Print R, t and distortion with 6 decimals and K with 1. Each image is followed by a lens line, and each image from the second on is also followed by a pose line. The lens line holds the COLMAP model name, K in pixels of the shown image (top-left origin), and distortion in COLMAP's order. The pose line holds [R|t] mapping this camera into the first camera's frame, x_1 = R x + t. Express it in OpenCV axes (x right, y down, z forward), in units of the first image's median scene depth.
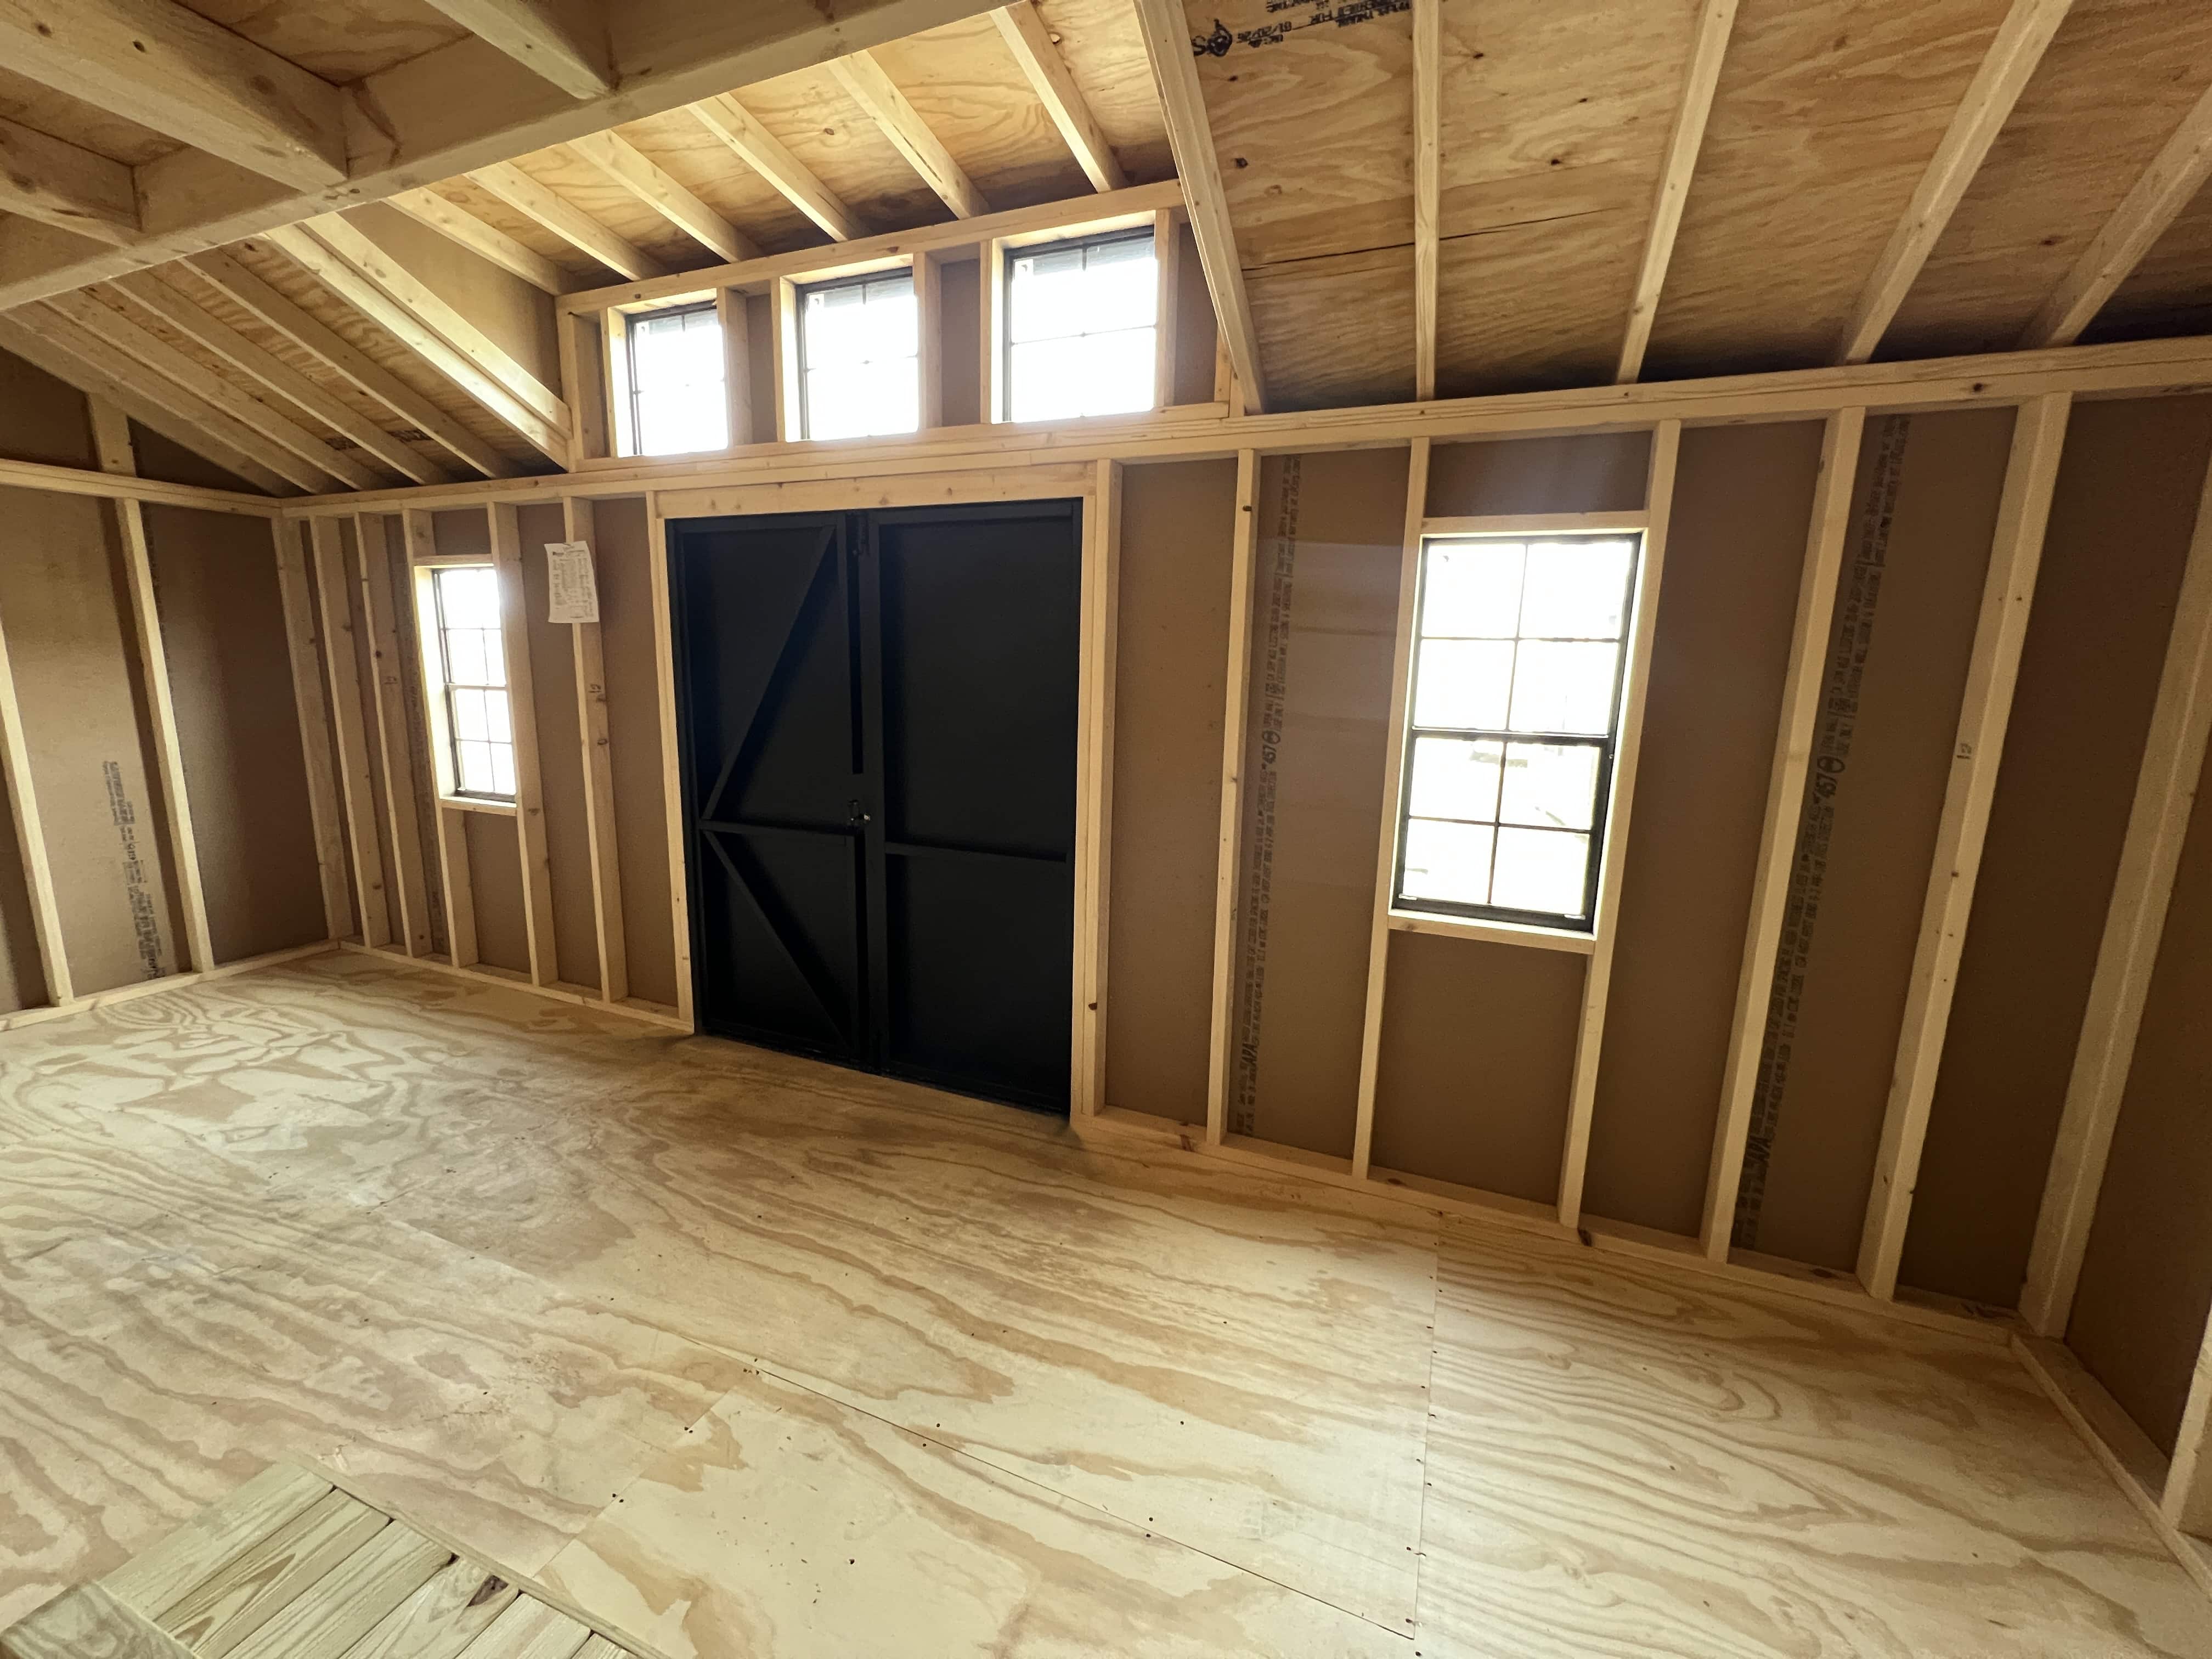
lens RADIAL K [[887.1, 0, 1109.7], [0, 887.1, 821.6], [0, 0, 1]] dist [0.001956, -0.000269]
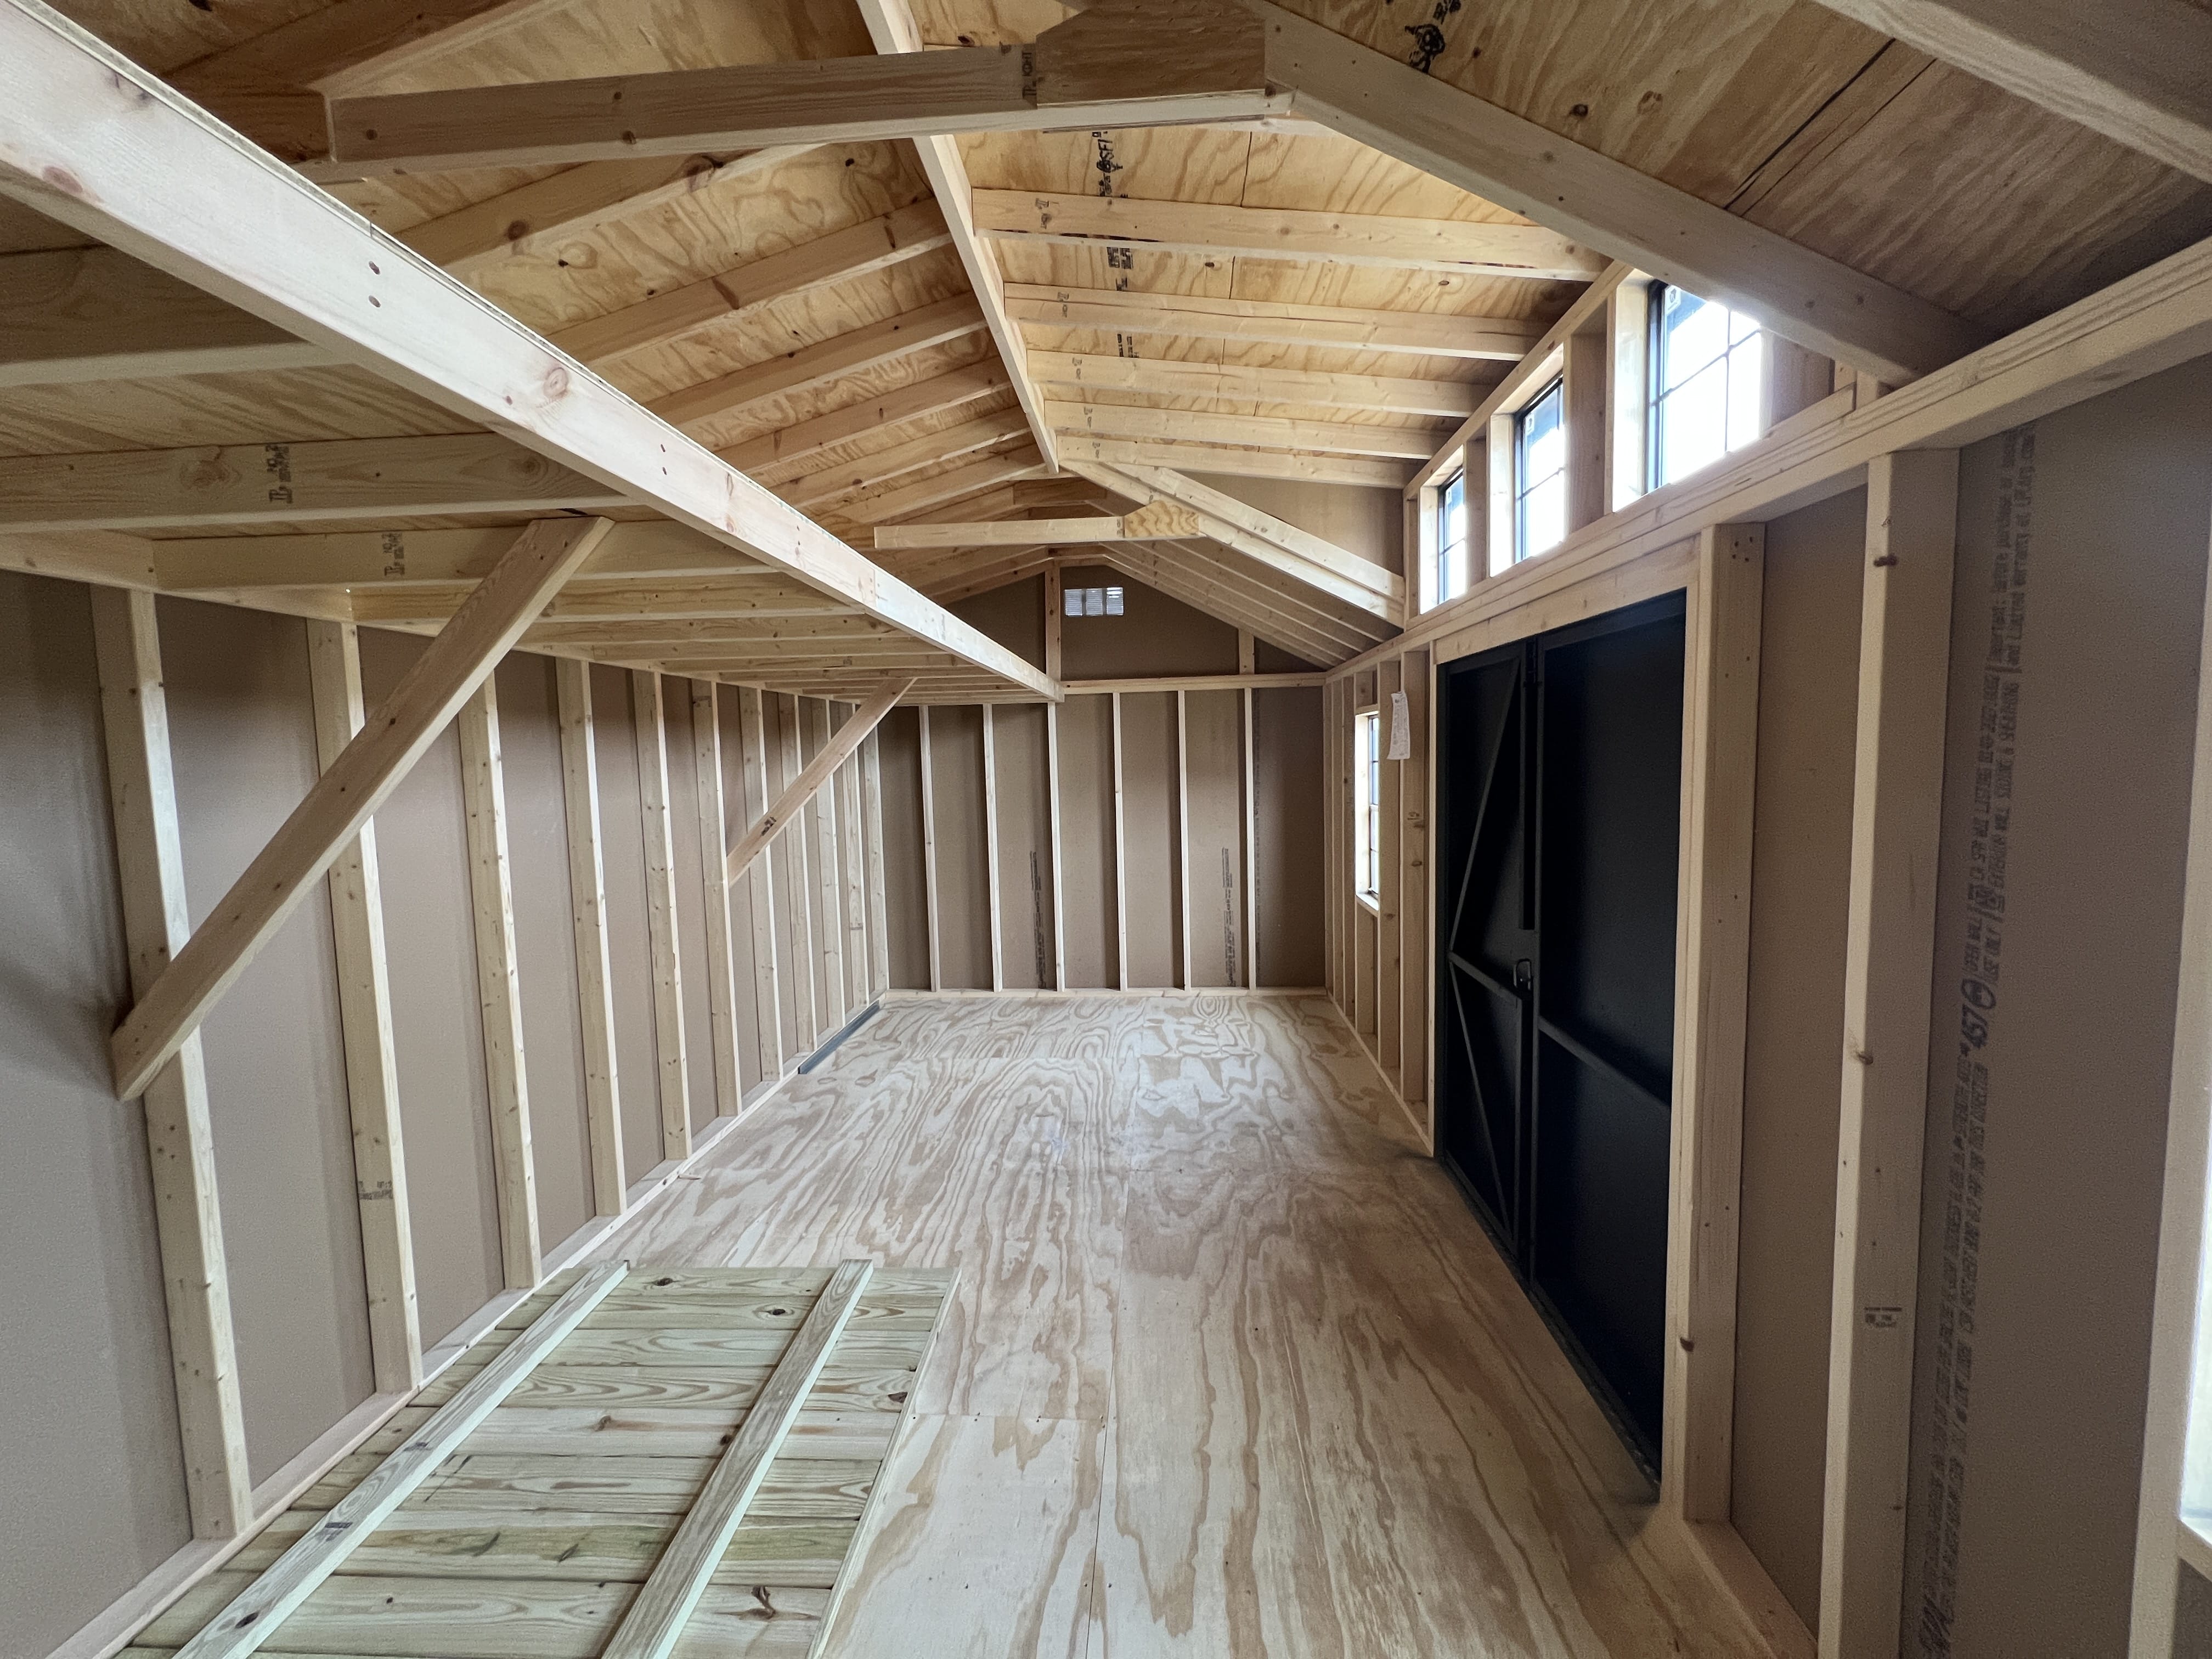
lens RADIAL K [[887.1, 0, 1095.2], [0, 887.1, 822.0], [0, 0, 1]] dist [0.001956, -0.000269]
pose [[0.308991, 0.043638, -0.950063, 0.513626], [-0.133976, 0.990983, 0.001944, -0.130328], [0.941581, 0.126685, 0.312052, 0.392882]]
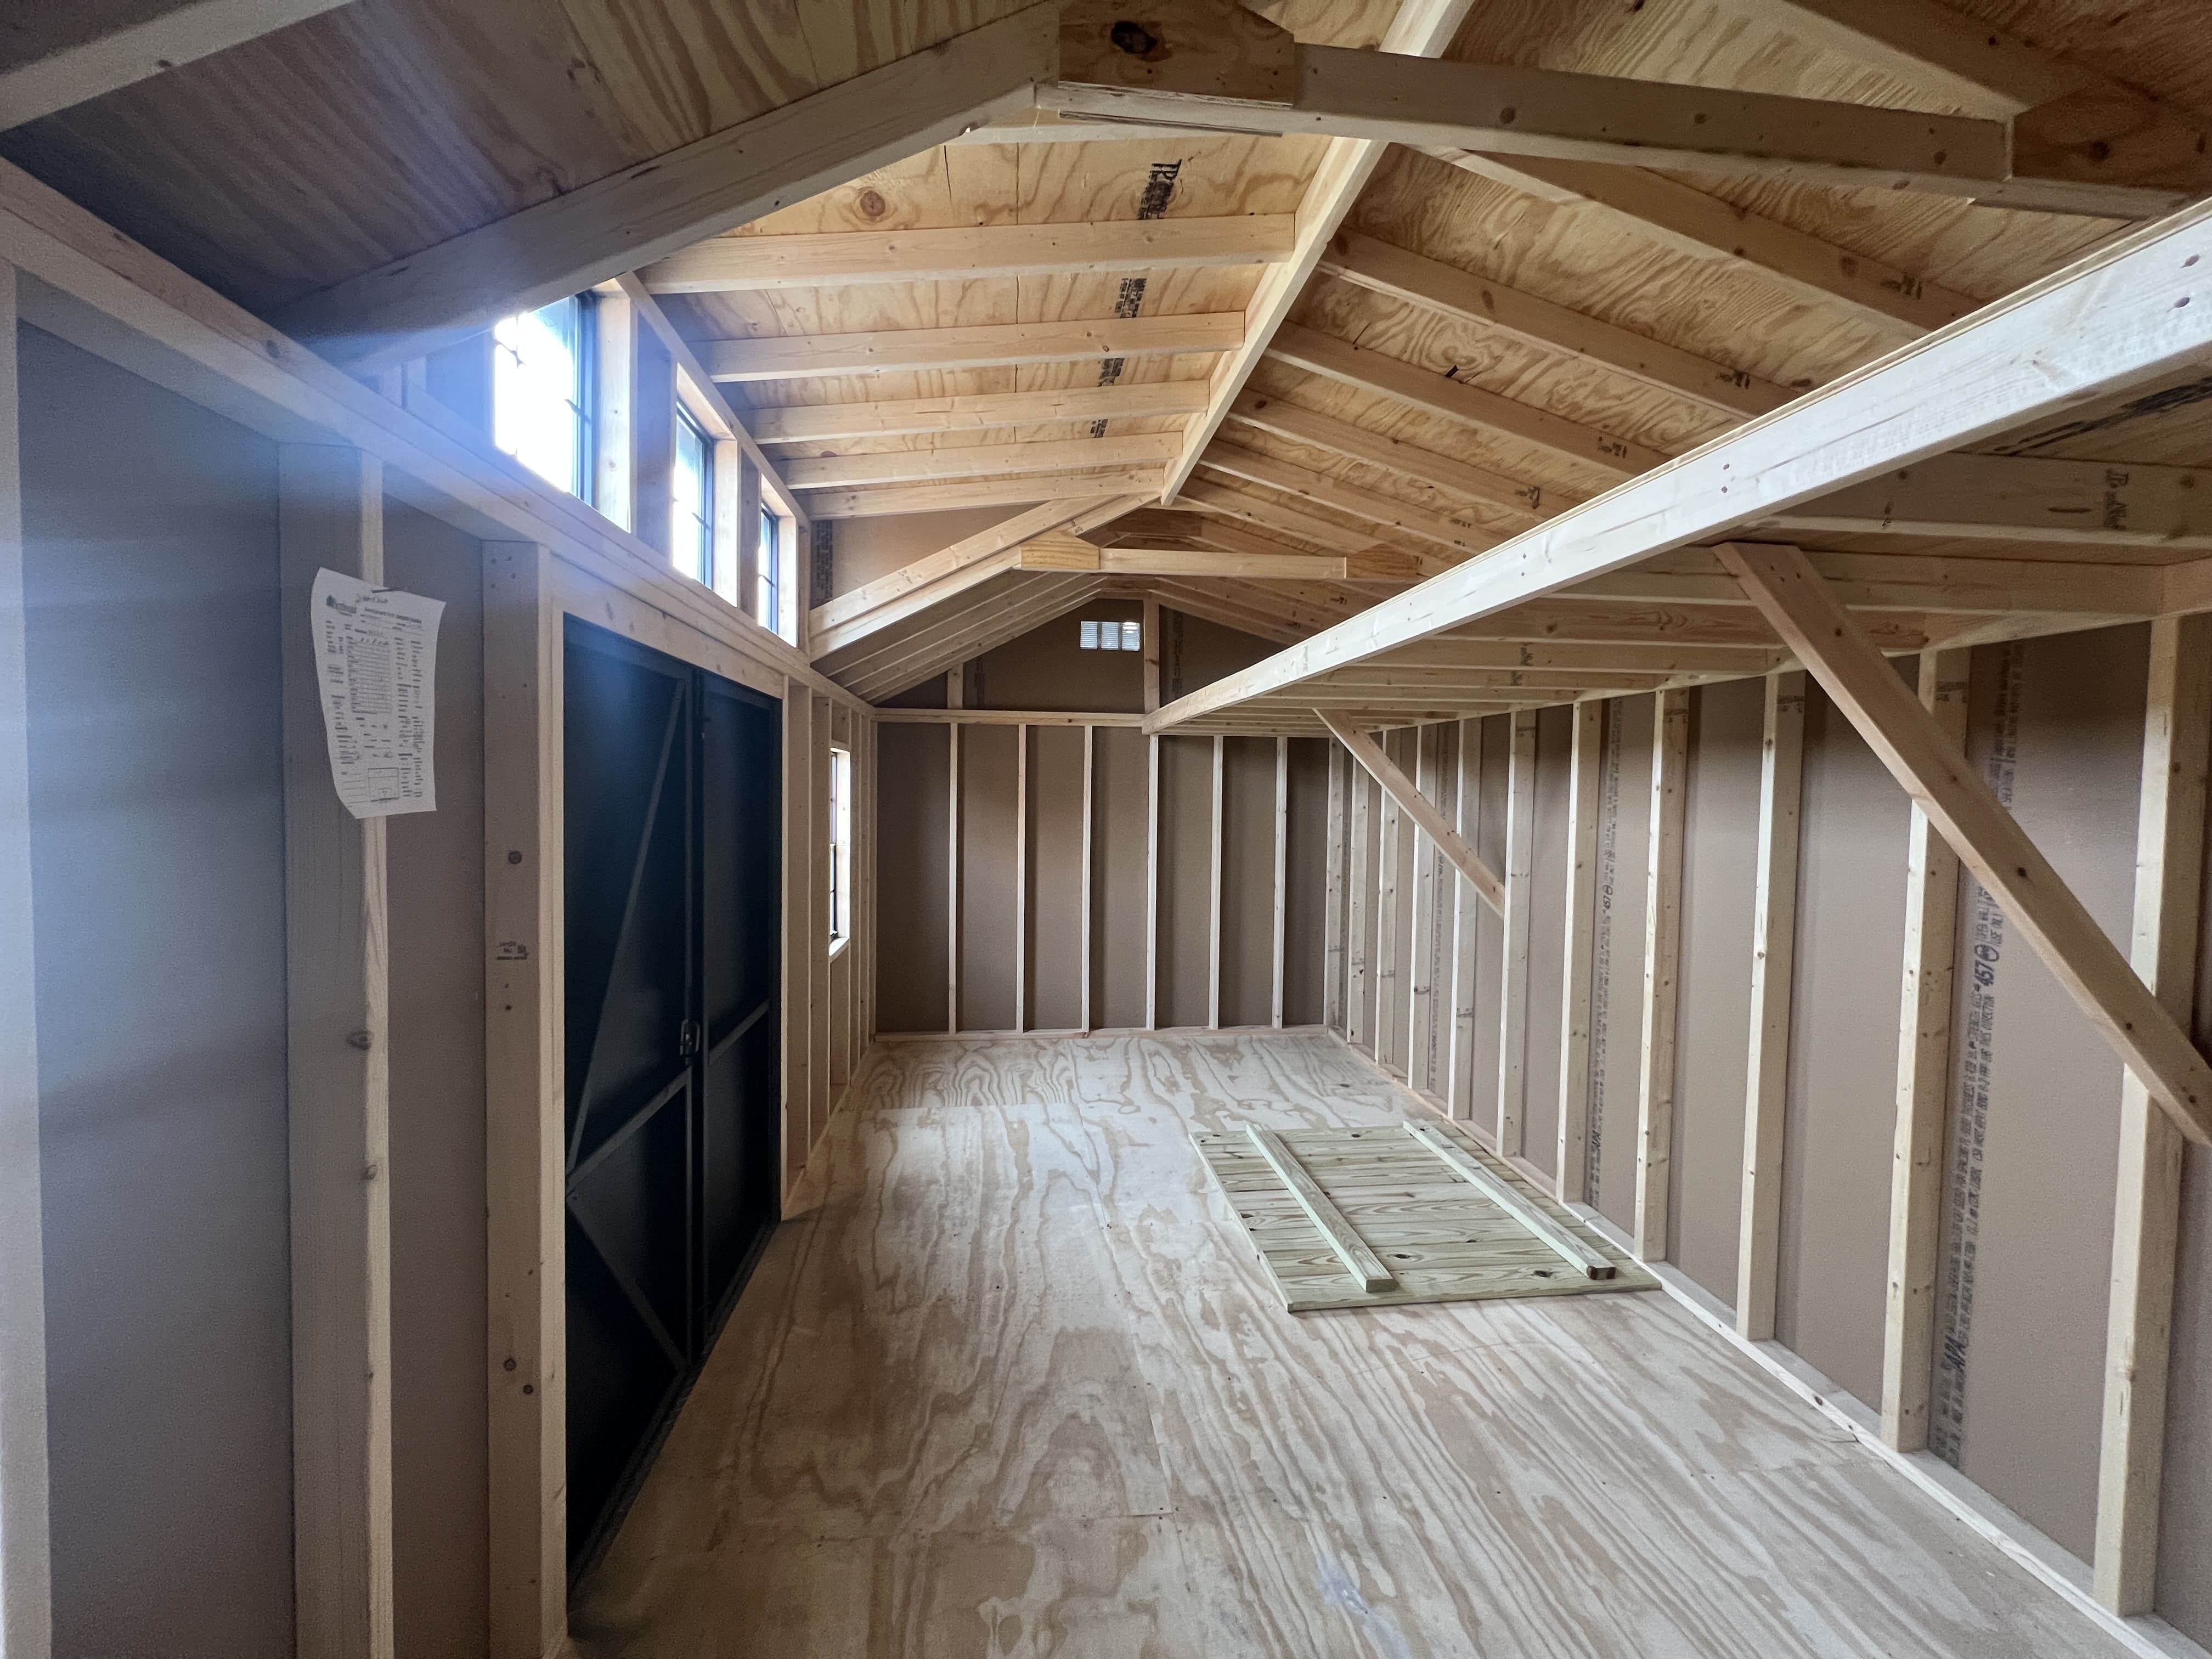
lens RADIAL K [[887.1, 0, 1103.9], [0, 887.1, 824.7], [0, 0, 1]] dist [0.001956, -0.000269]
pose [[-0.485843, -0.065005, 0.871625, -1.440211], [0.124758, 0.981862, 0.142767, -0.328134], [-0.865096, 0.178104, -0.468921, 1.287237]]
